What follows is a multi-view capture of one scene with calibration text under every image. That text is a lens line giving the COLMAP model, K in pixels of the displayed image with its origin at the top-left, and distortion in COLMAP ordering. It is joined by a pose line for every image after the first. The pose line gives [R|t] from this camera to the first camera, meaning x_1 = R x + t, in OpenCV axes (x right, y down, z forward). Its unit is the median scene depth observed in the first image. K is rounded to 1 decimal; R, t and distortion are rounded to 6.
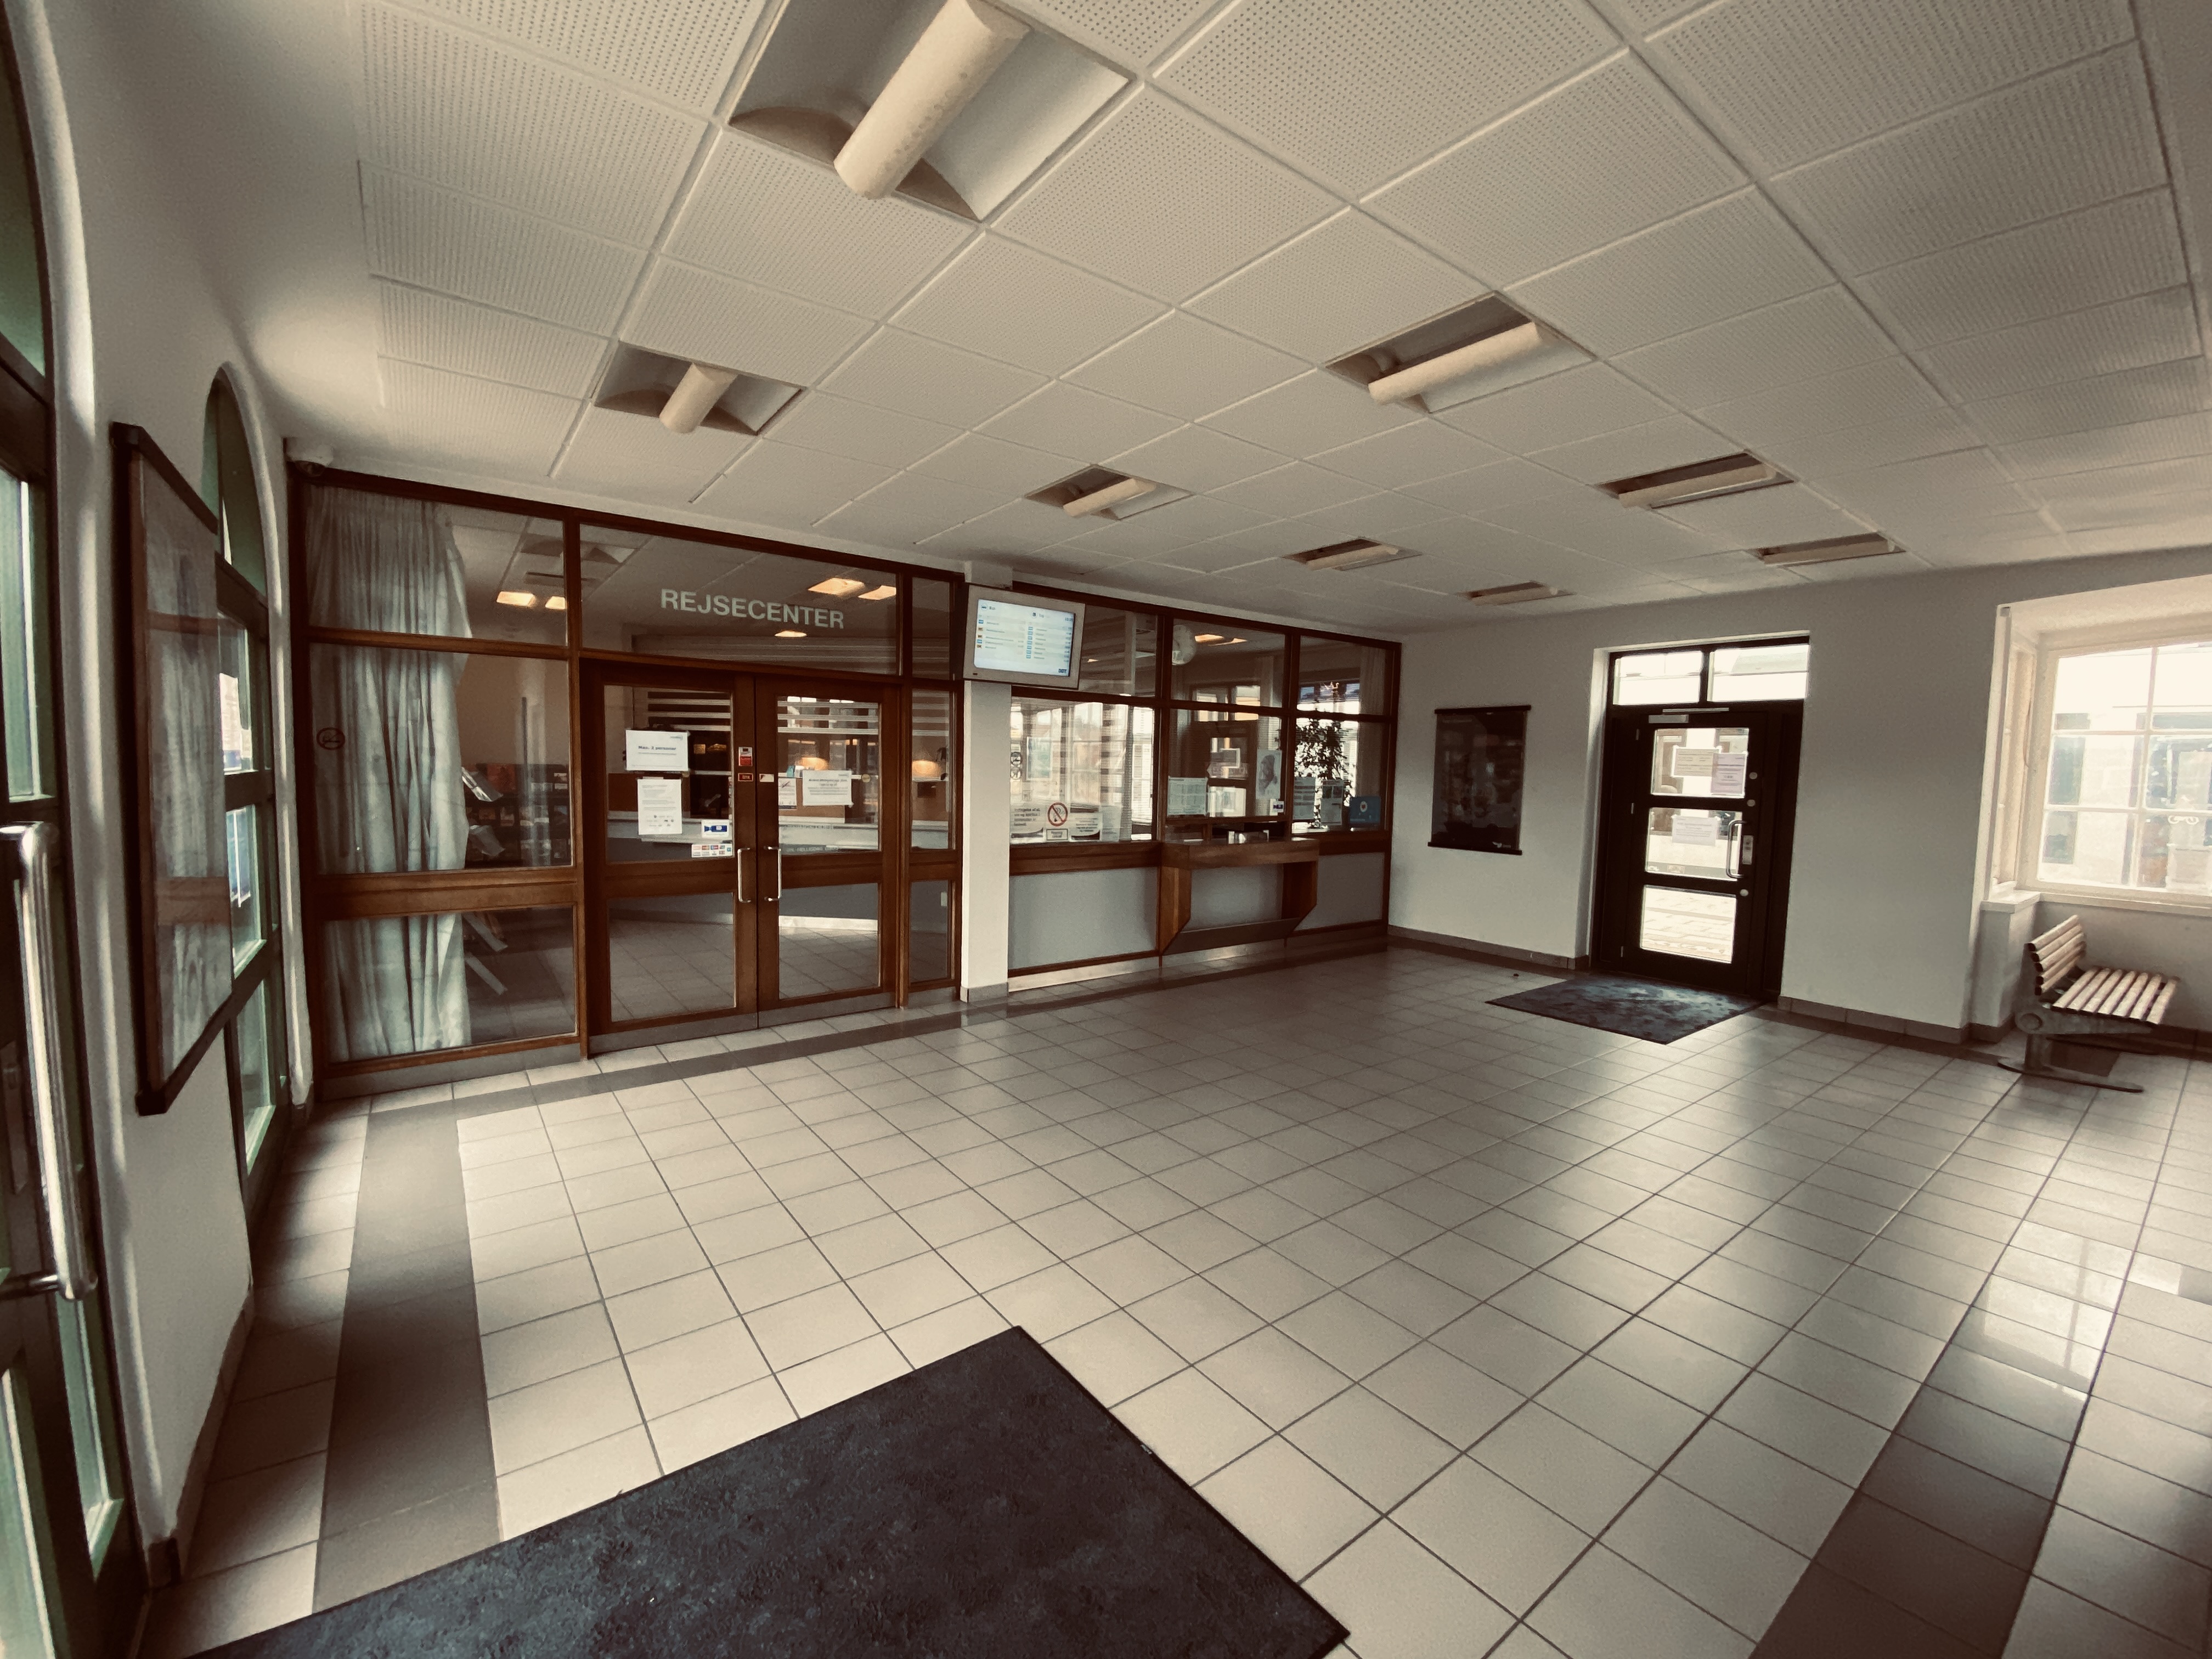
lens RADIAL K [[894.6, 0, 1106.0], [0, 894.6, 829.5], [0, 0, 1]] dist [0.060260, -0.047354]
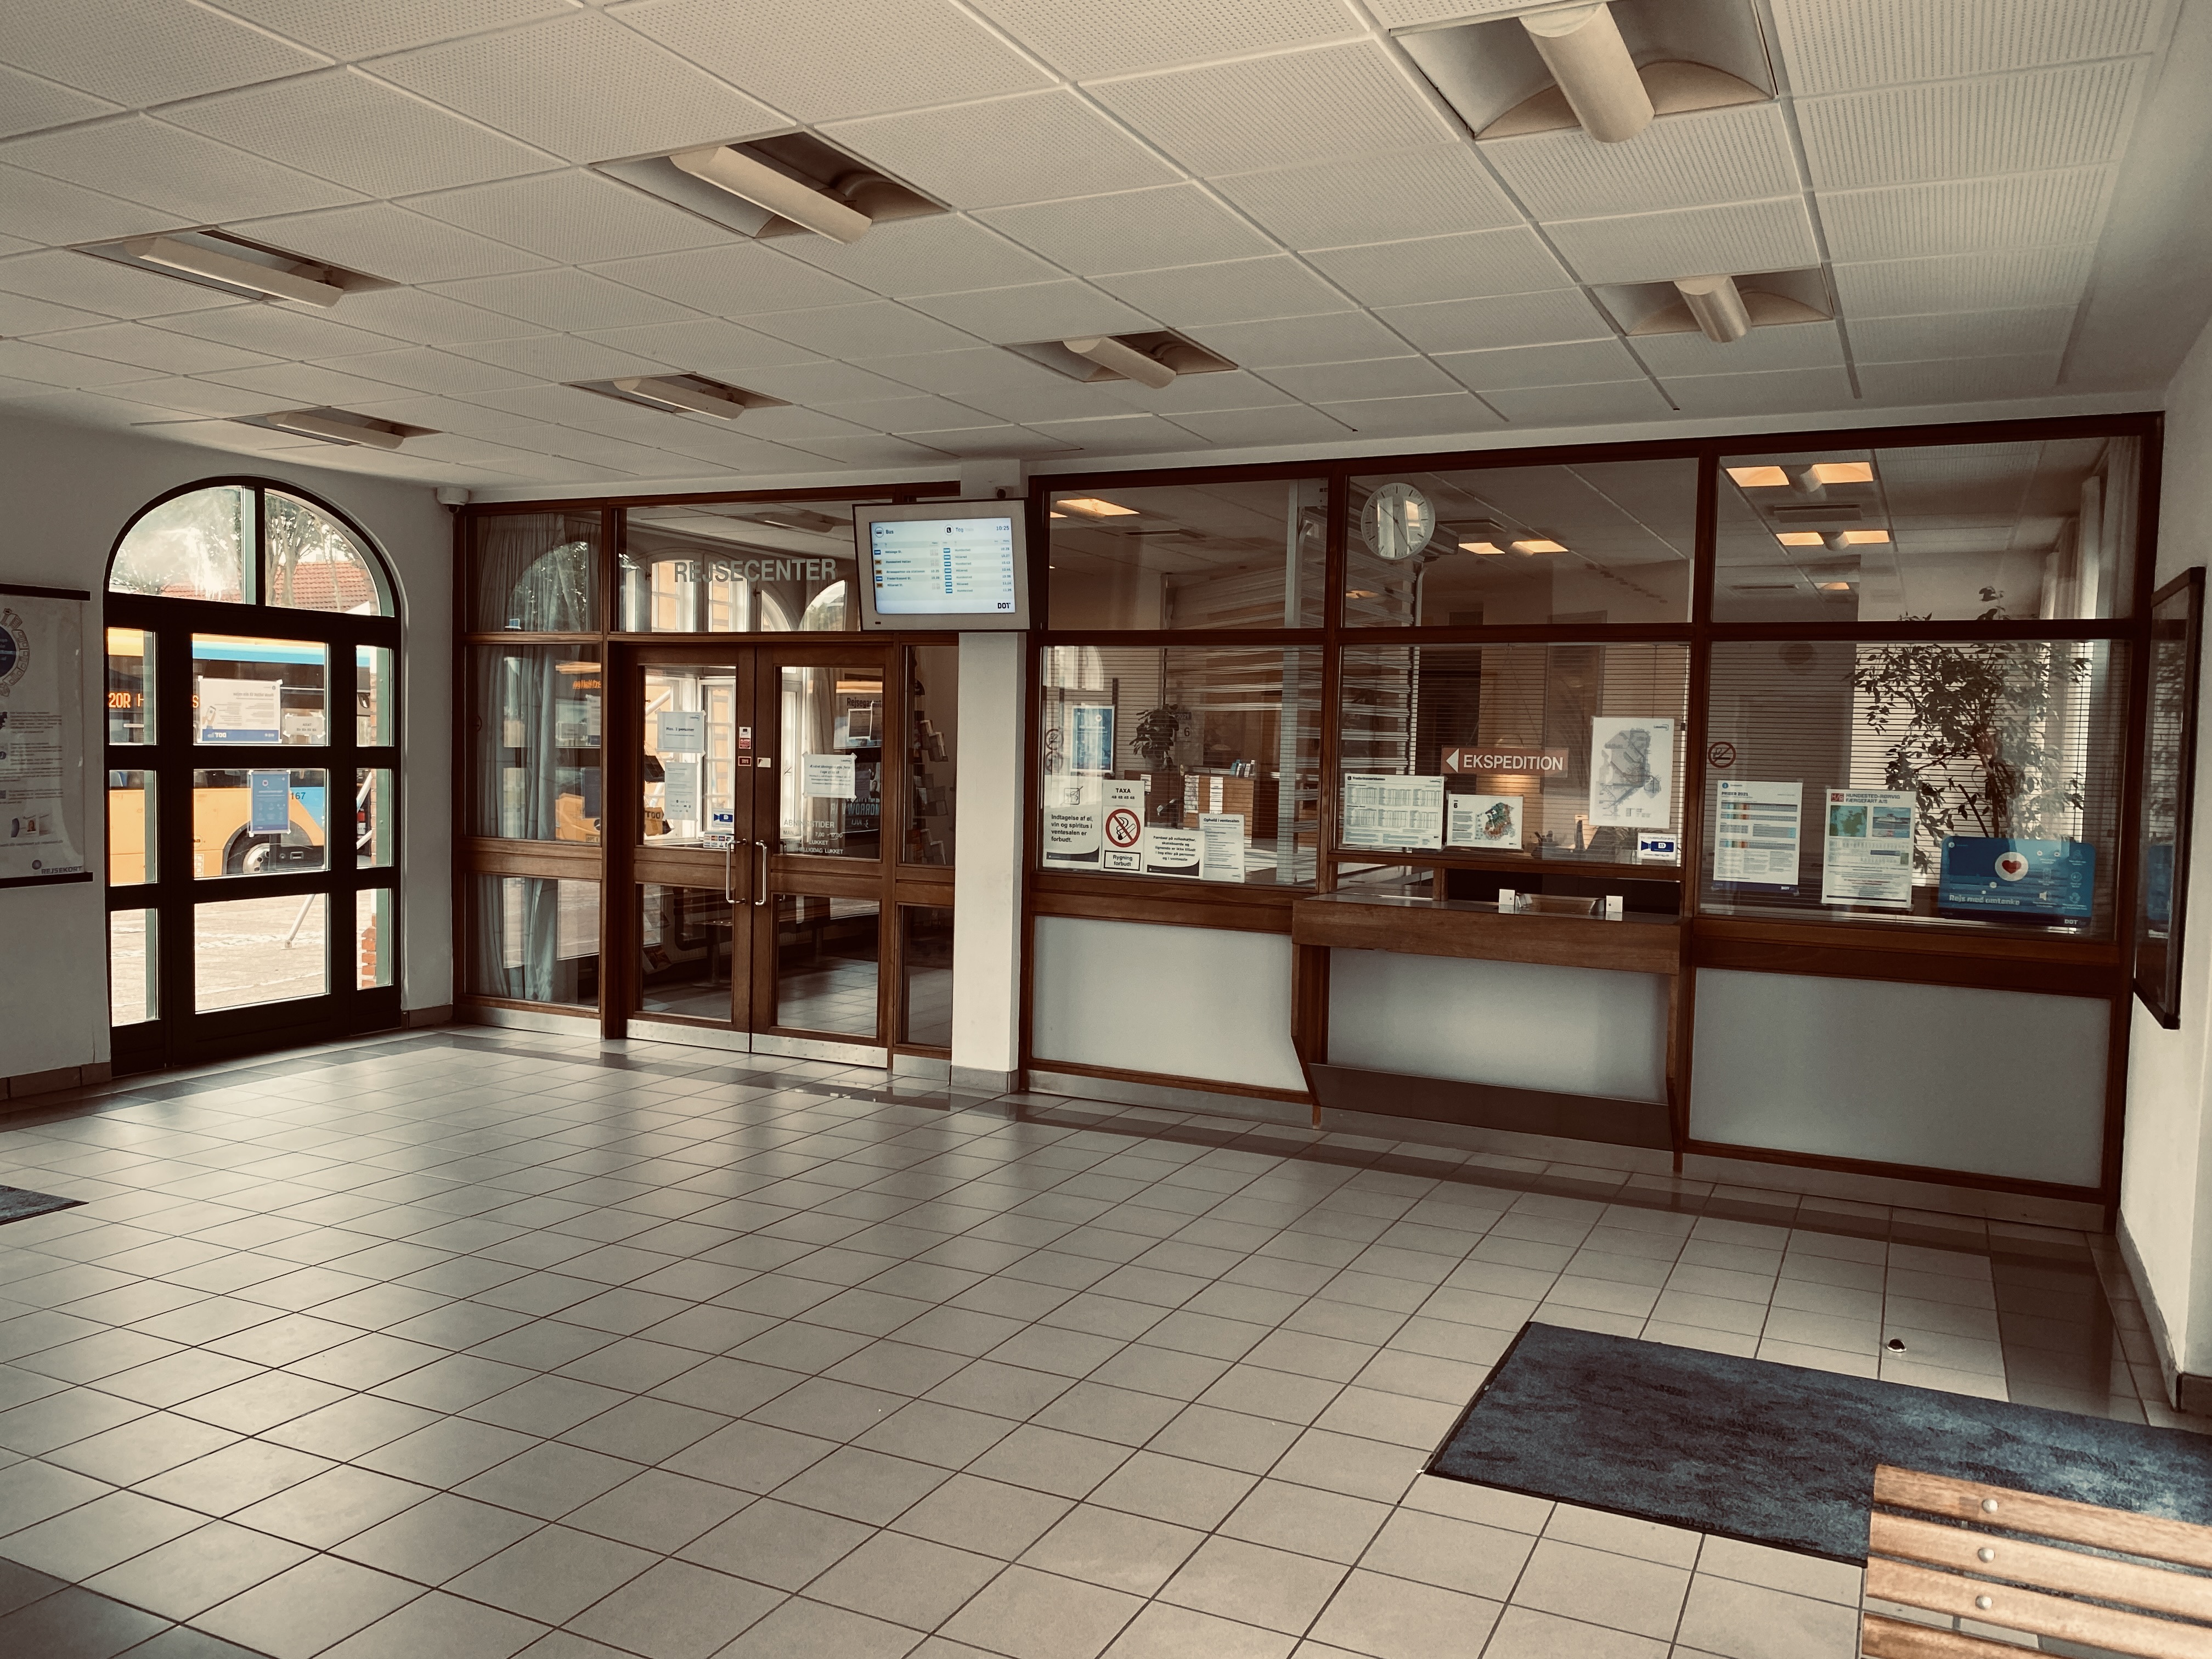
lens RADIAL K [[1686.5, 0, 1106.0], [0, 1686.5, 829.5], [0, 0, 1]] dist [0.067857, -0.093520]
pose [[0.443423, 0.035528, -0.895608, 0.963591], [-0.076807, 0.997045, 0.001524, -0.016200], [0.893016, 0.068113, 0.444841, 0.453446]]
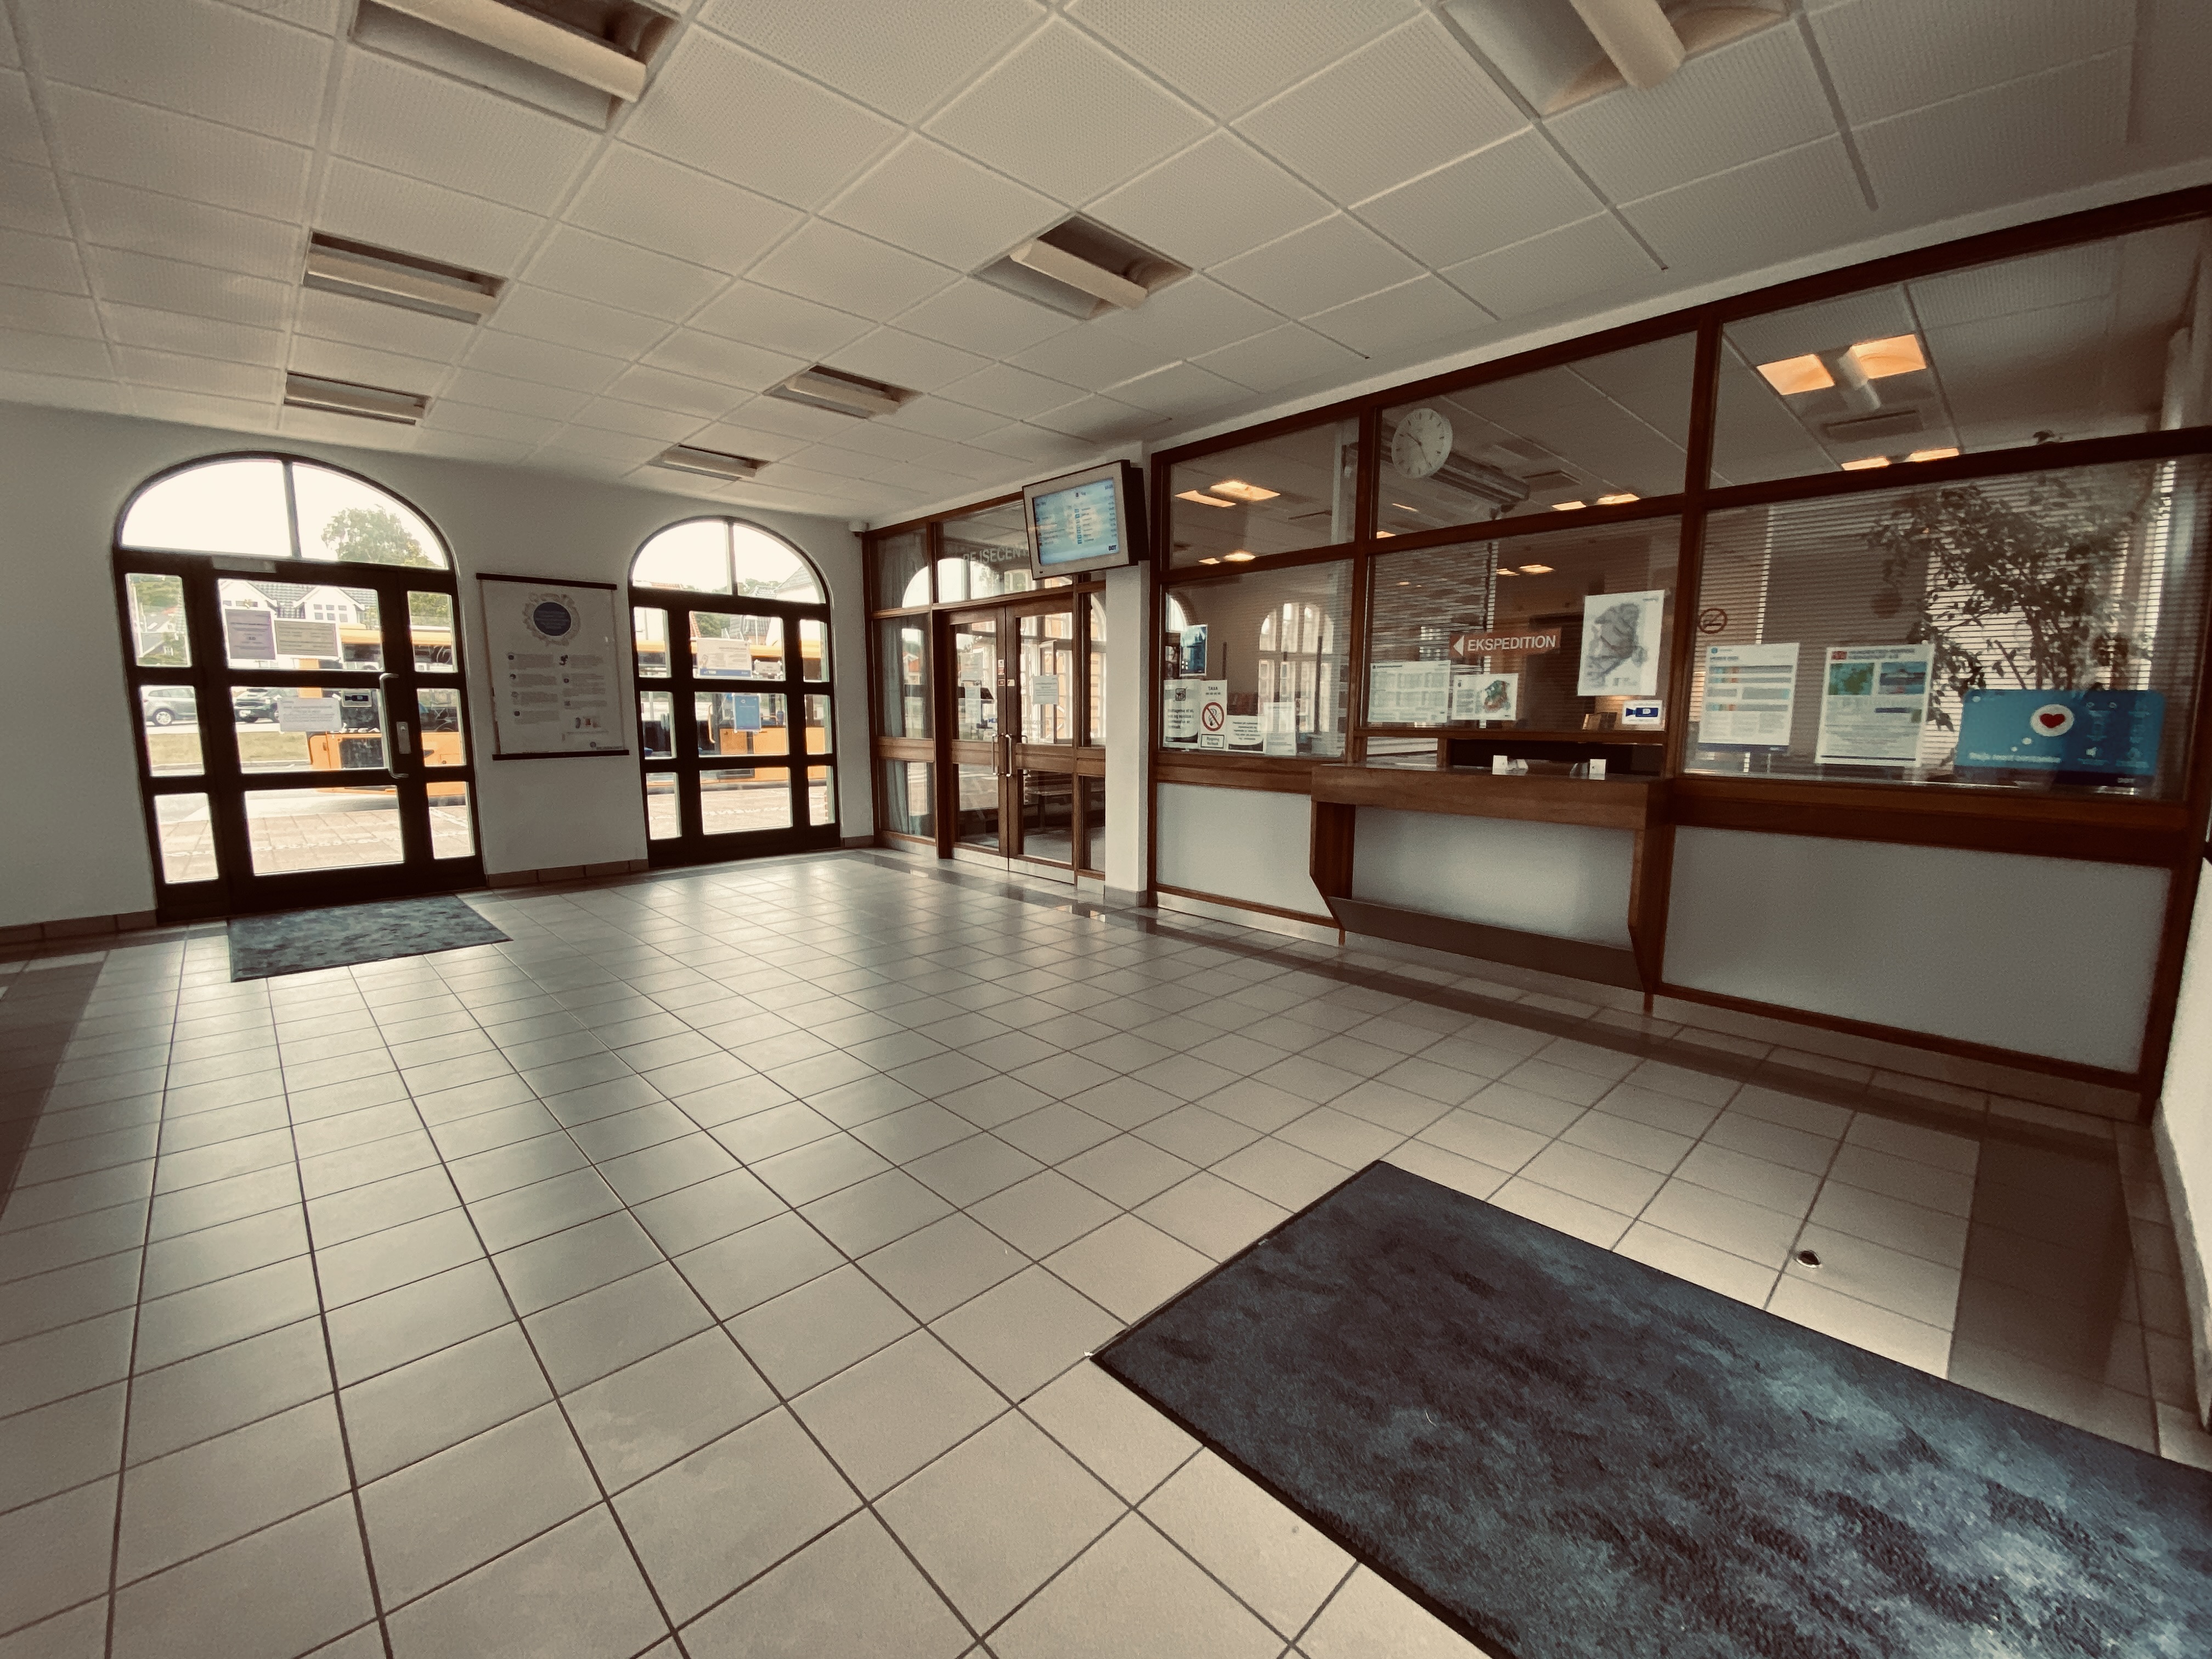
lens RADIAL K [[894.6, 0, 1106.0], [0, 894.6, 829.5], [0, 0, 1]] dist [0.060260, -0.047354]
pose [[0.111321, 0.111888, -0.987466, 0.754785], [-0.071806, 0.991950, 0.104301, 0.007294], [0.991187, 0.059295, 0.118459, 0.783247]]
